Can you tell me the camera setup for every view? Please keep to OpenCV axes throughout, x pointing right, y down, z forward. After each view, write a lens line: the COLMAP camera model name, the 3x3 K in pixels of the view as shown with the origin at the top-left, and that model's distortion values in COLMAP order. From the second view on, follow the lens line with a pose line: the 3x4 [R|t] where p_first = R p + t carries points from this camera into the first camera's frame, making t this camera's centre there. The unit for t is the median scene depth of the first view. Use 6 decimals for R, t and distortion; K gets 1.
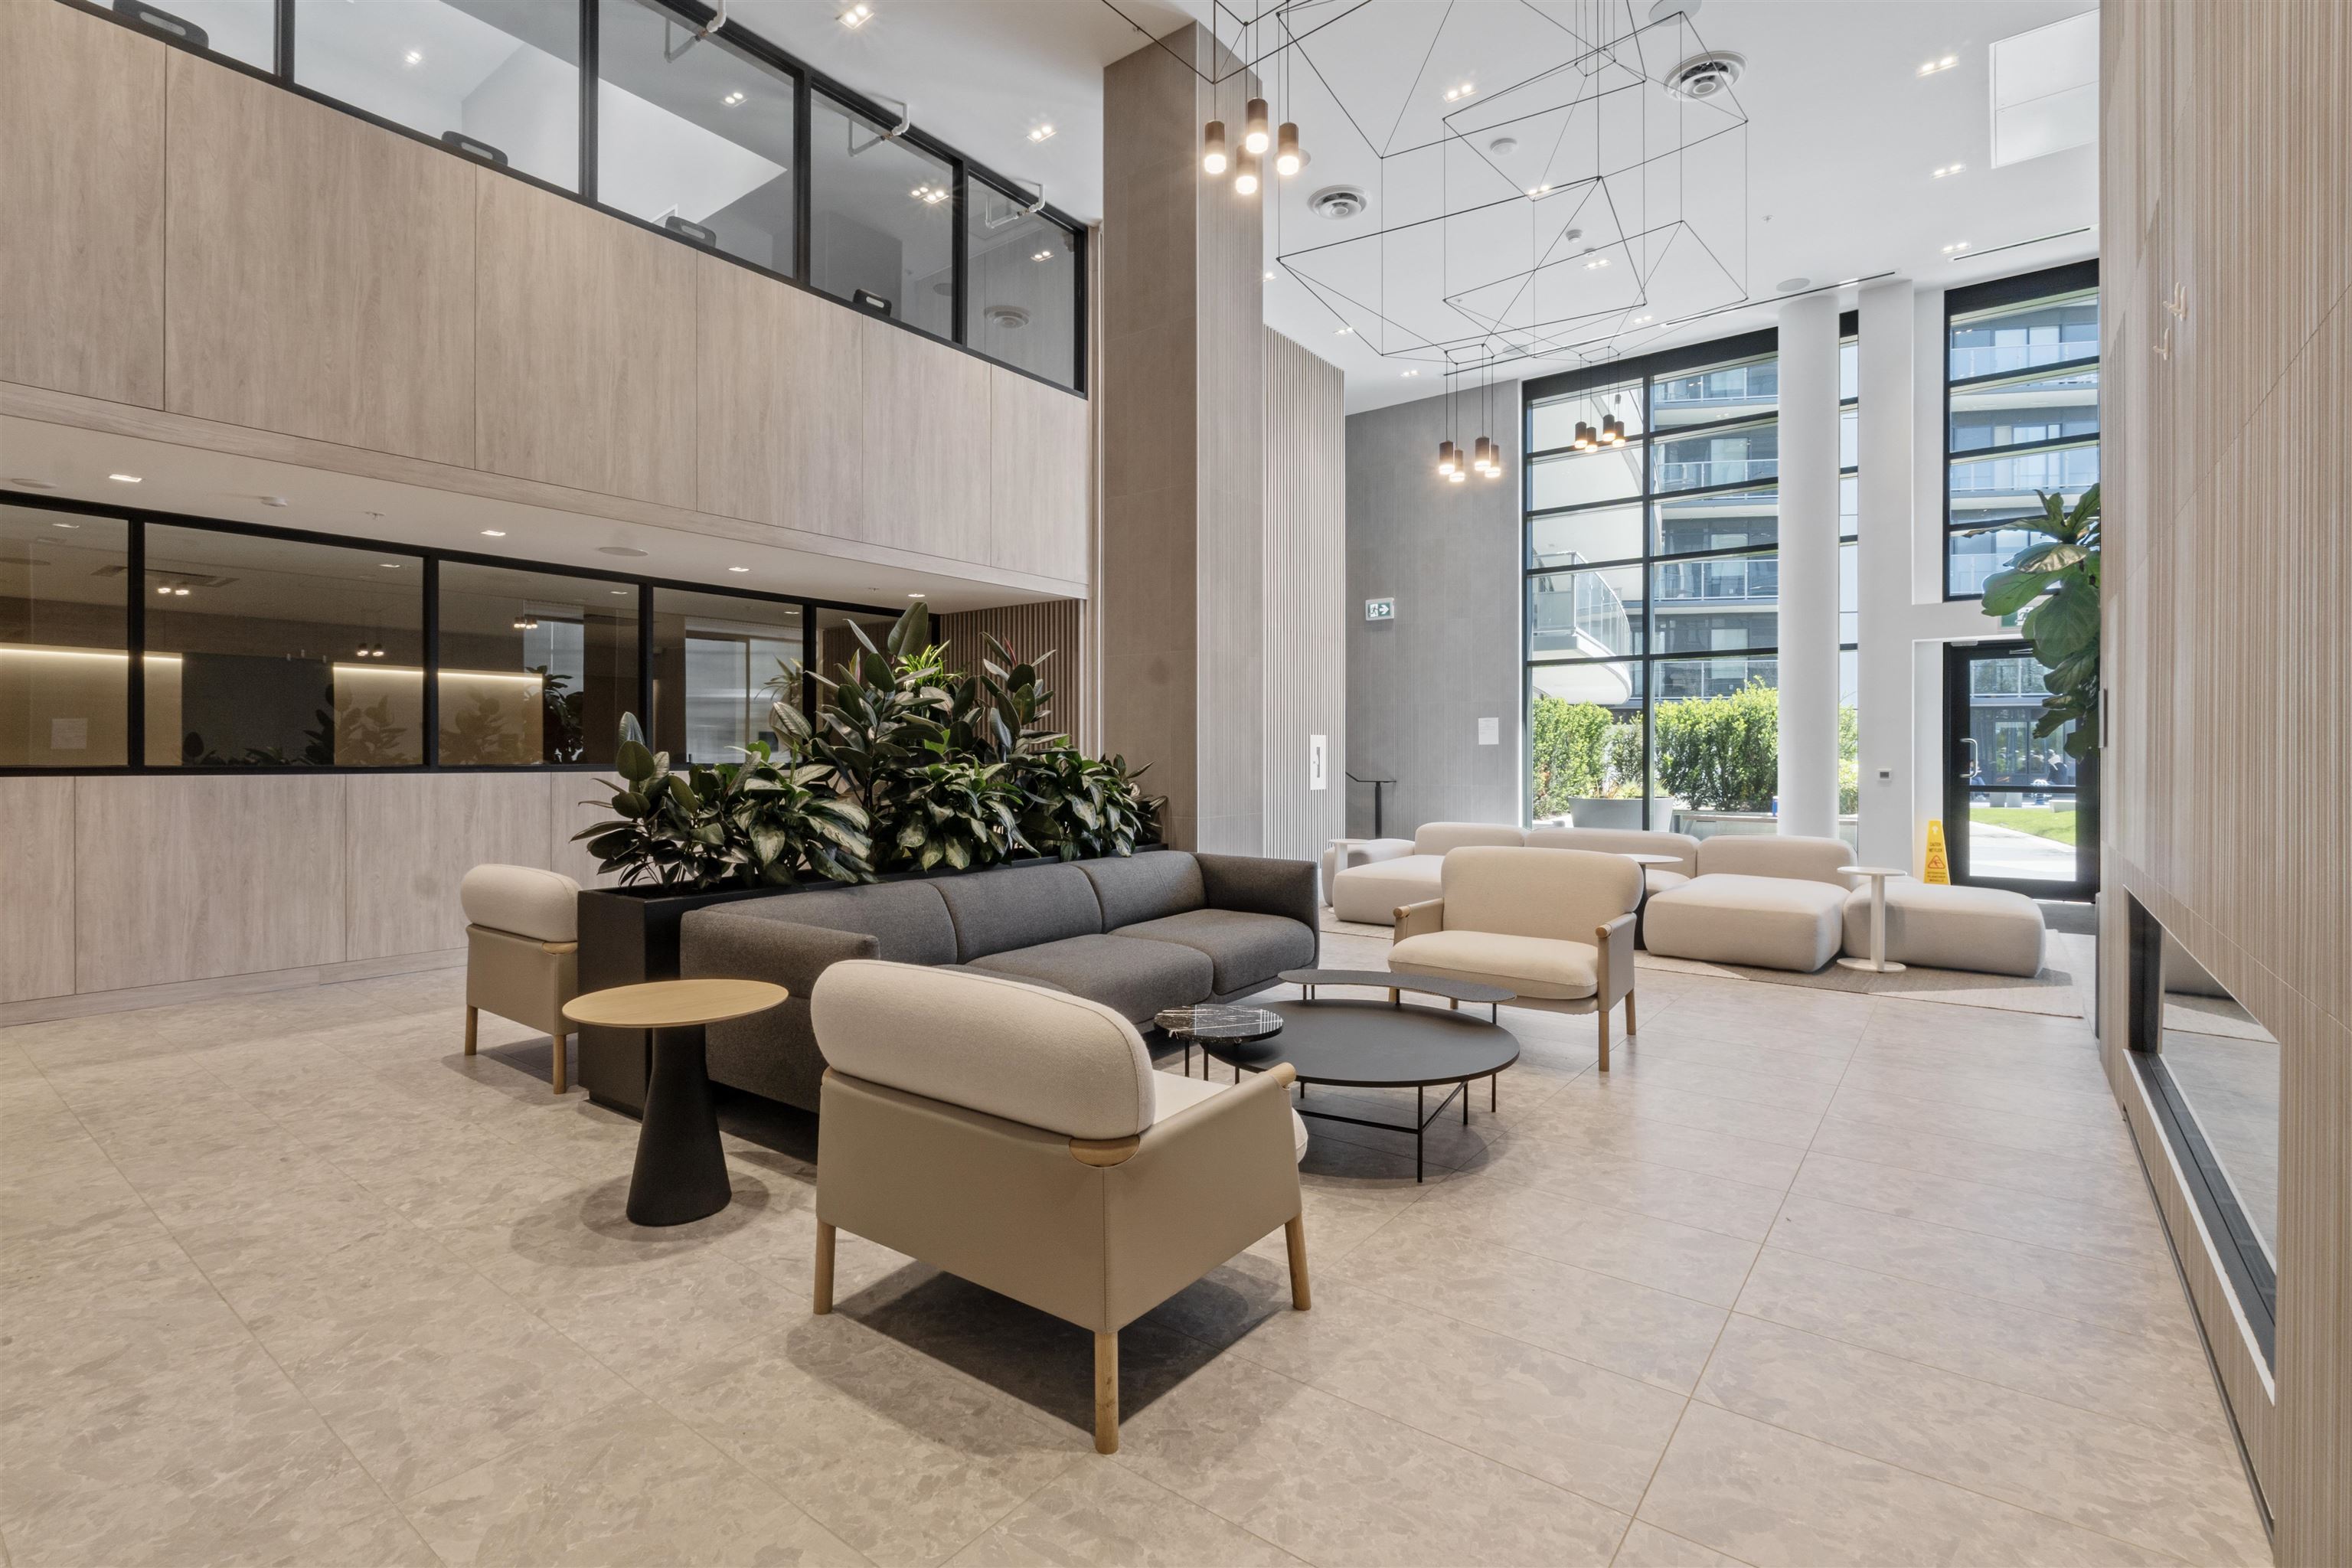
lens RADIAL K [[1090.1, 0, 1179.8], [0, 1090.1, 768.0], [0, 0, 1]] dist [0.001043, 0.000673]
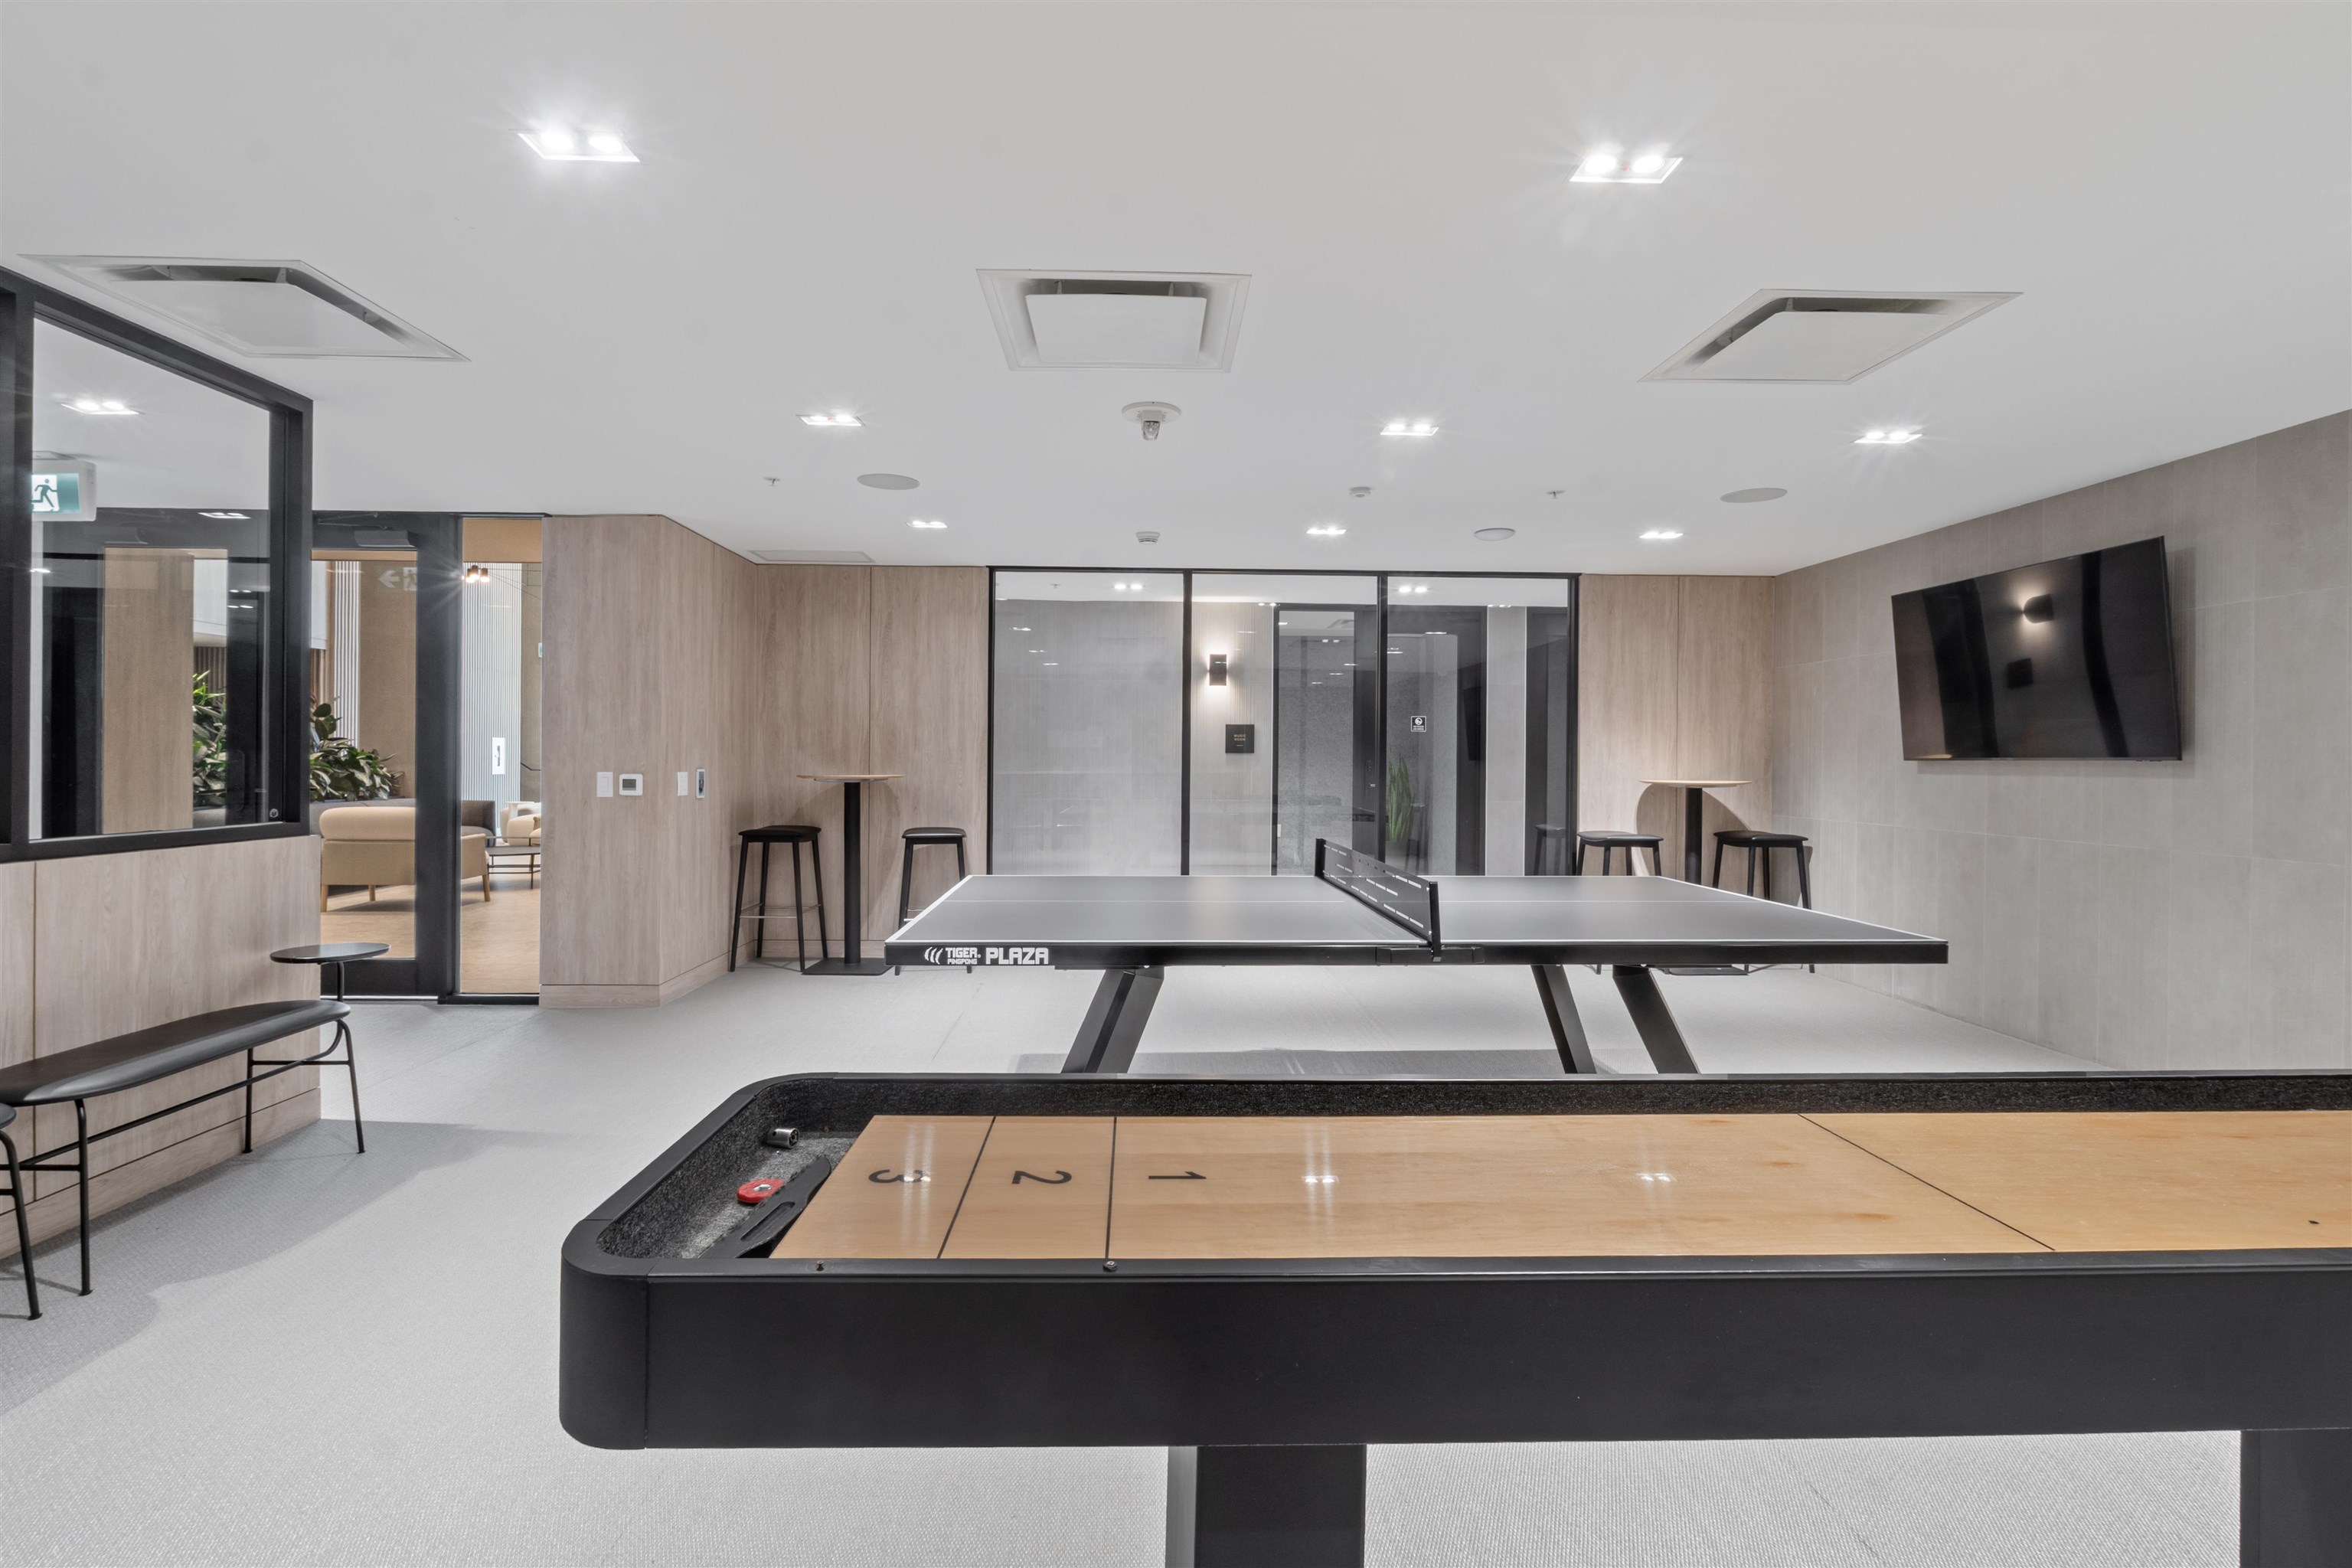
lens RADIAL K [[1090.1, 0, 1168.8], [0, 1090.1, 775.6], [0, 0, 1]] dist [0.001043, 0.000673]
pose [[0.781656, 0.001026, 0.623709, -0.177311], [-0.005559, 0.999970, 0.005322, 0.017672], [-0.623686, -0.007627, 0.781638, -1.506873]]
